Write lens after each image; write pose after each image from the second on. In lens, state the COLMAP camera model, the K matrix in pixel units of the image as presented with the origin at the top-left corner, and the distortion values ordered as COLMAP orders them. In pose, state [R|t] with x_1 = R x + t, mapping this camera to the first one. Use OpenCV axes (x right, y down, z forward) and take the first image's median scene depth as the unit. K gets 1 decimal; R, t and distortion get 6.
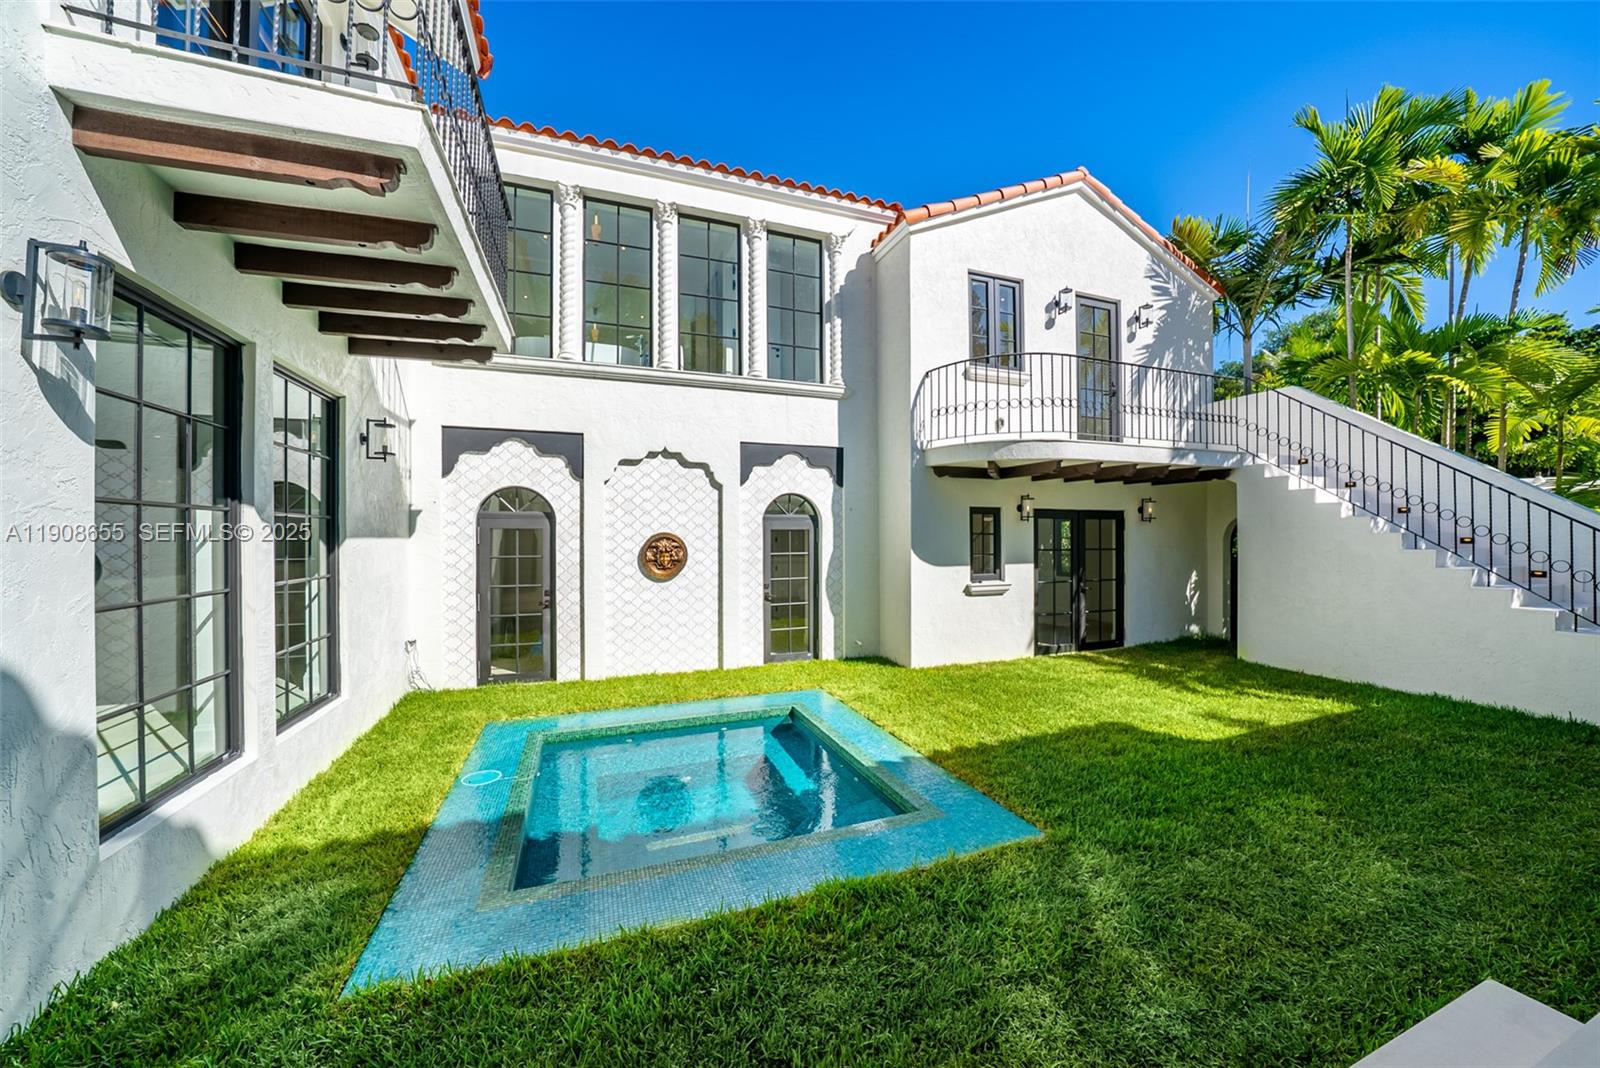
lens RADIAL K [[556.0, 0, 805.9], [0, 556.0, 533.9], [0, 0, 1]] dist [-0.017361, 0.000213]
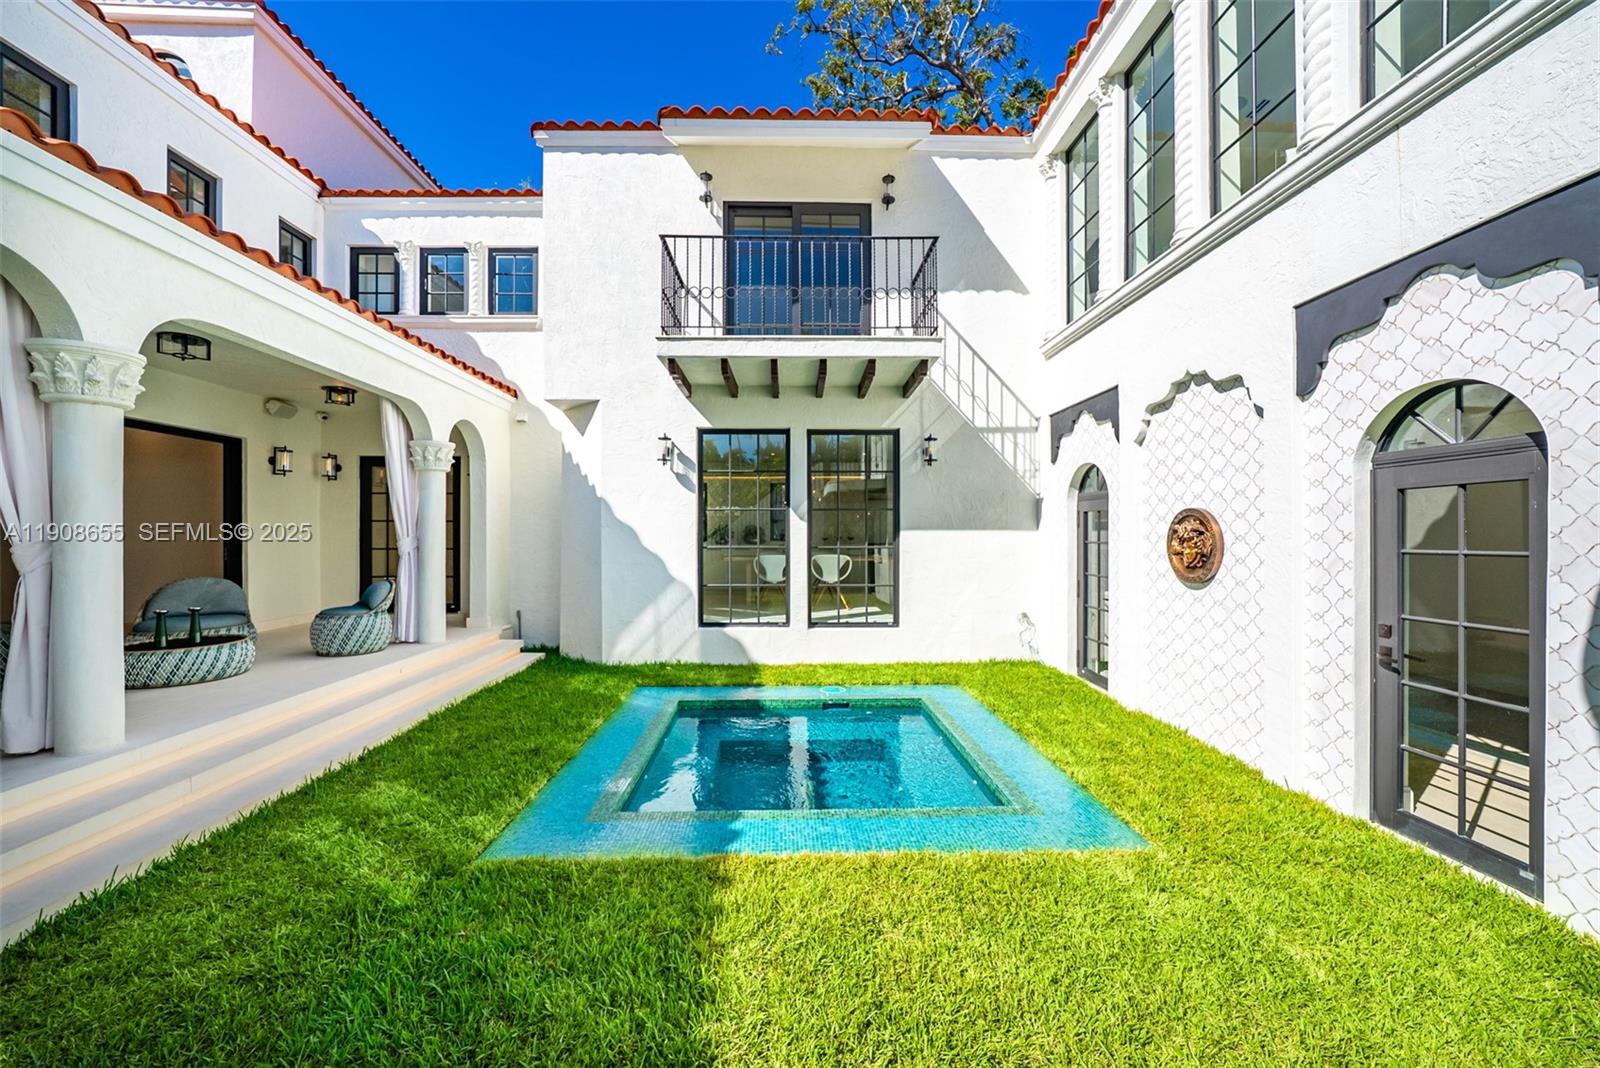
lens RADIAL K [[595.3, 0, 806.7], [0, 595.3, 533.5], [0, 0, 1]] dist [-0.011049, -0.000212]
pose [[-0.301358, 0.002230, -0.953509, 0.471068], [0.012345, 0.999923, -0.001563, 0.019986], [0.953431, -0.012242, -0.301362, 0.750752]]
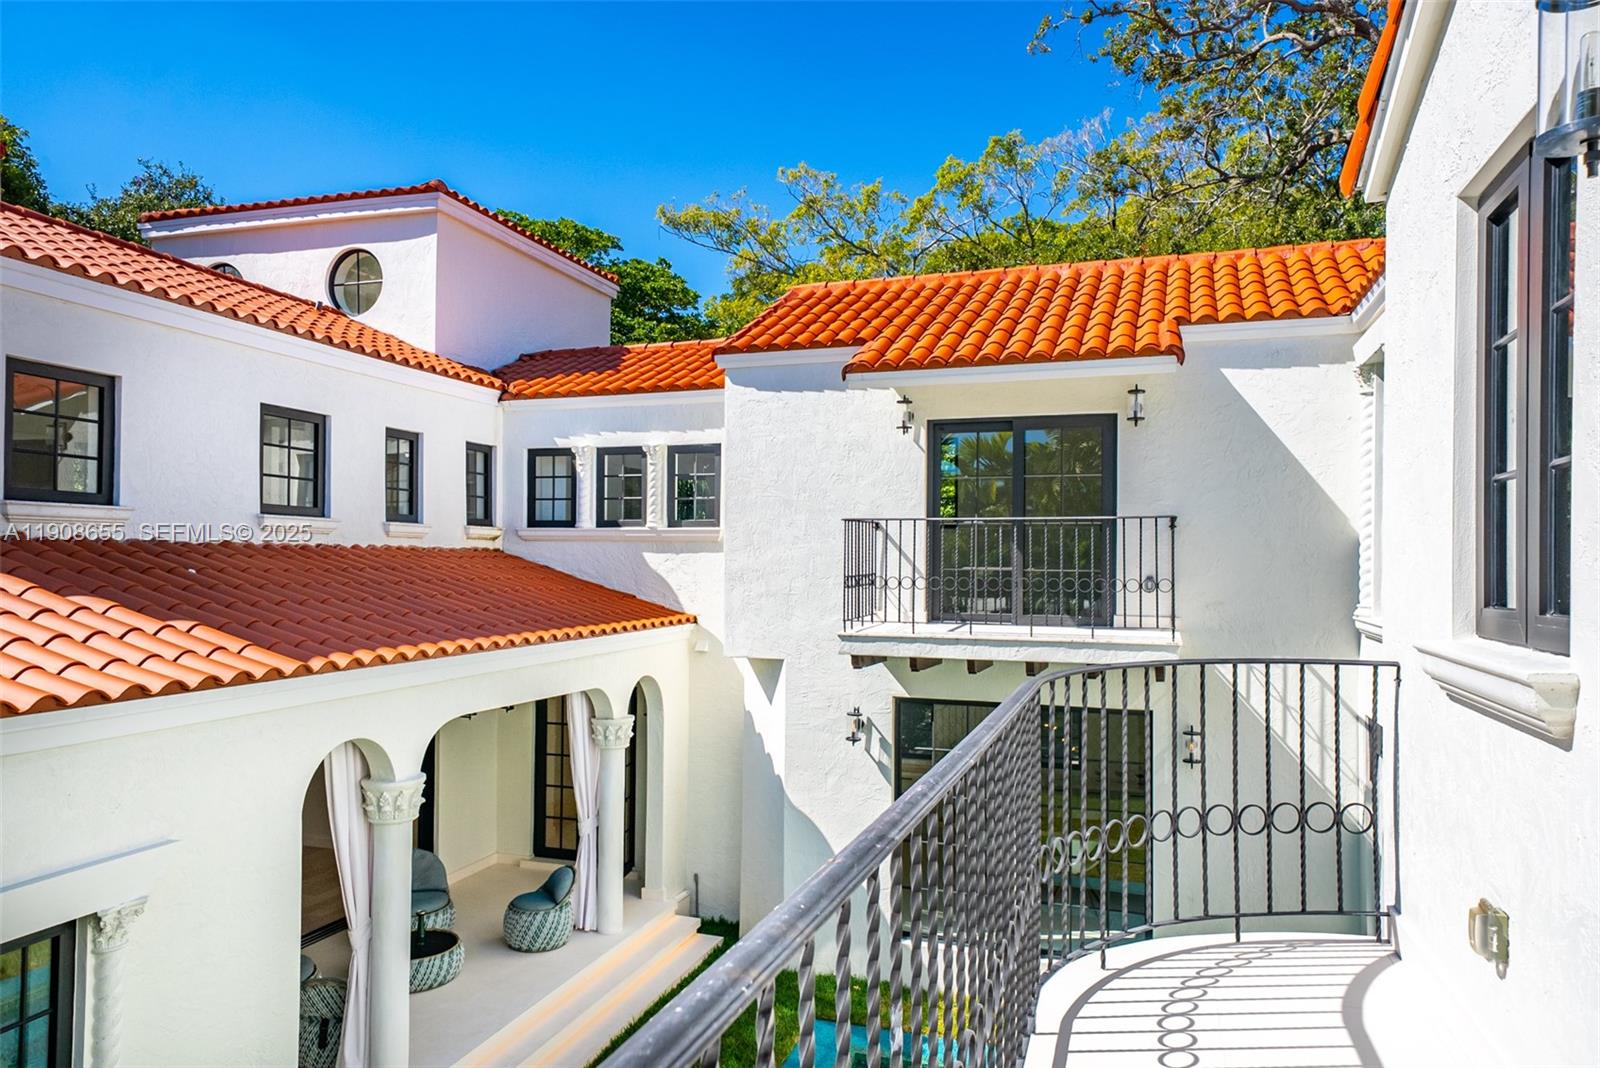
lens RADIAL K [[1077.7, 0, 790.3], [0, 1077.7, 542.5], [0, 0, 1]] dist [0.034277, -0.004183]
pose [[-0.624477, -0.001345, -0.781042, 0.796144], [0.002575, 0.999990, -0.003781, -0.345296], [0.781039, -0.004372, -0.624467, 1.065915]]
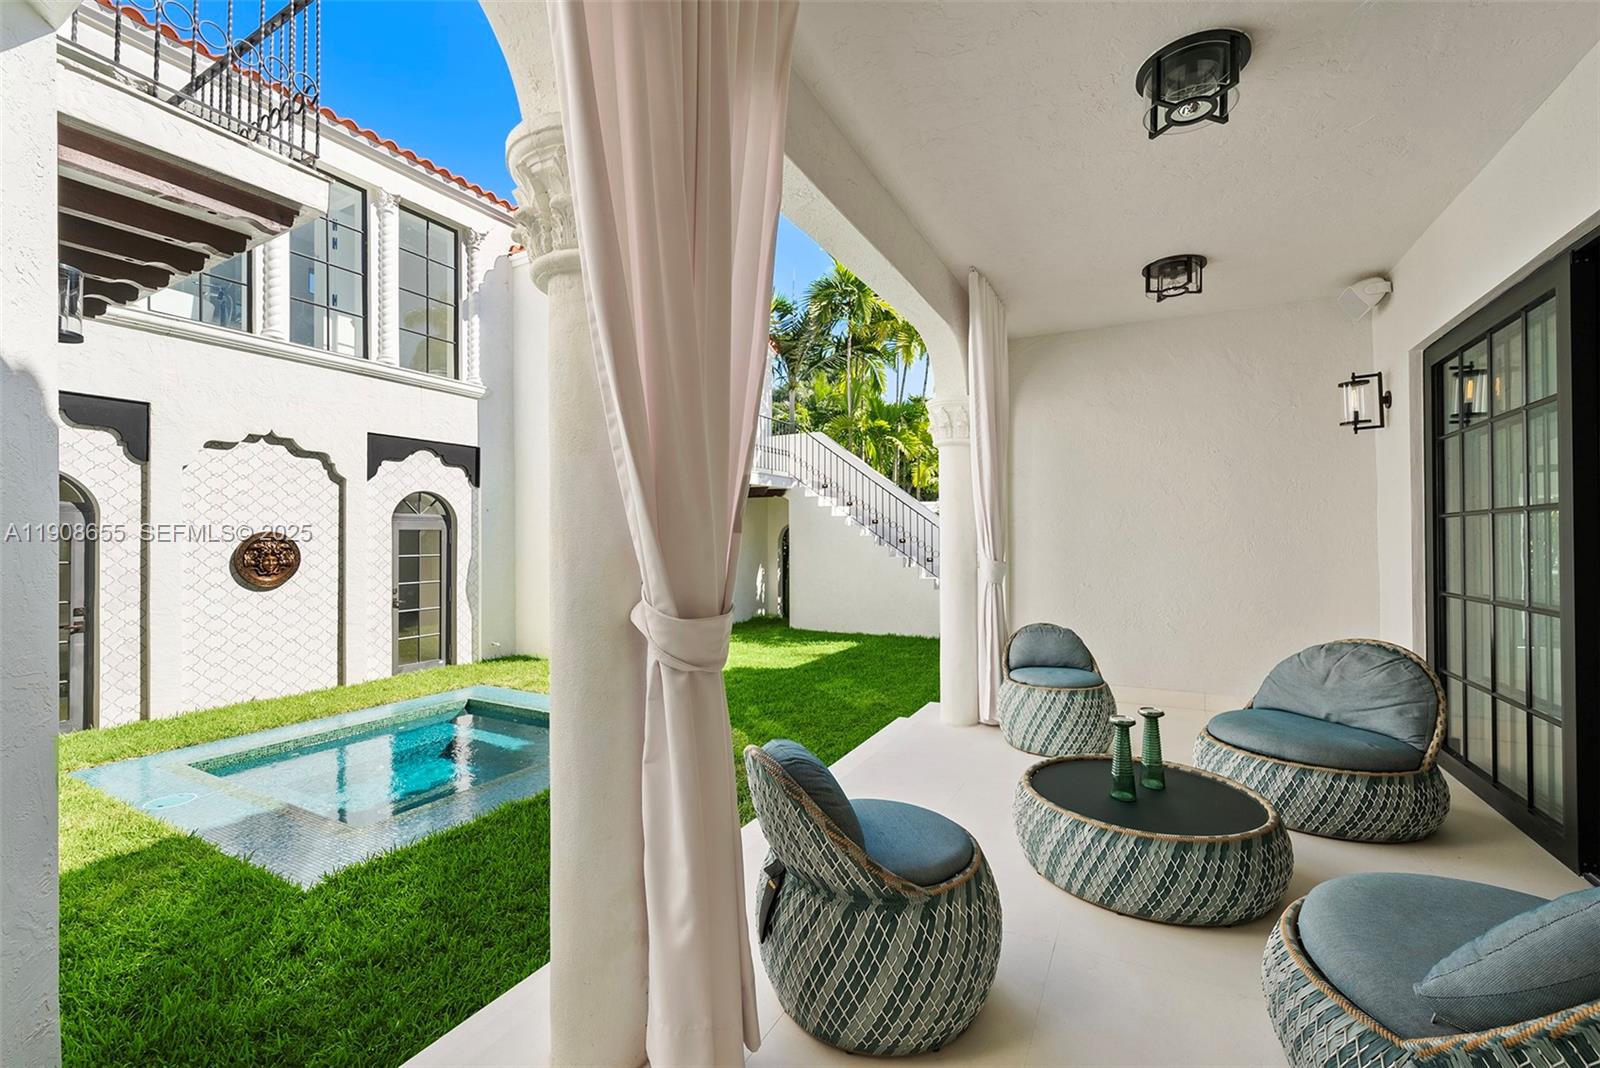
lens RADIAL K [[656.8, 0, 799.3], [0, 656.8, 536.6], [0, 0, 1]] dist [-0.001035, -0.000331]
pose [[0.755193, 0.004373, 0.655488, -0.284182], [0.000473, 0.999974, -0.007216, 0.011851], [-0.655503, 0.005760, 0.755171, -0.264868]]
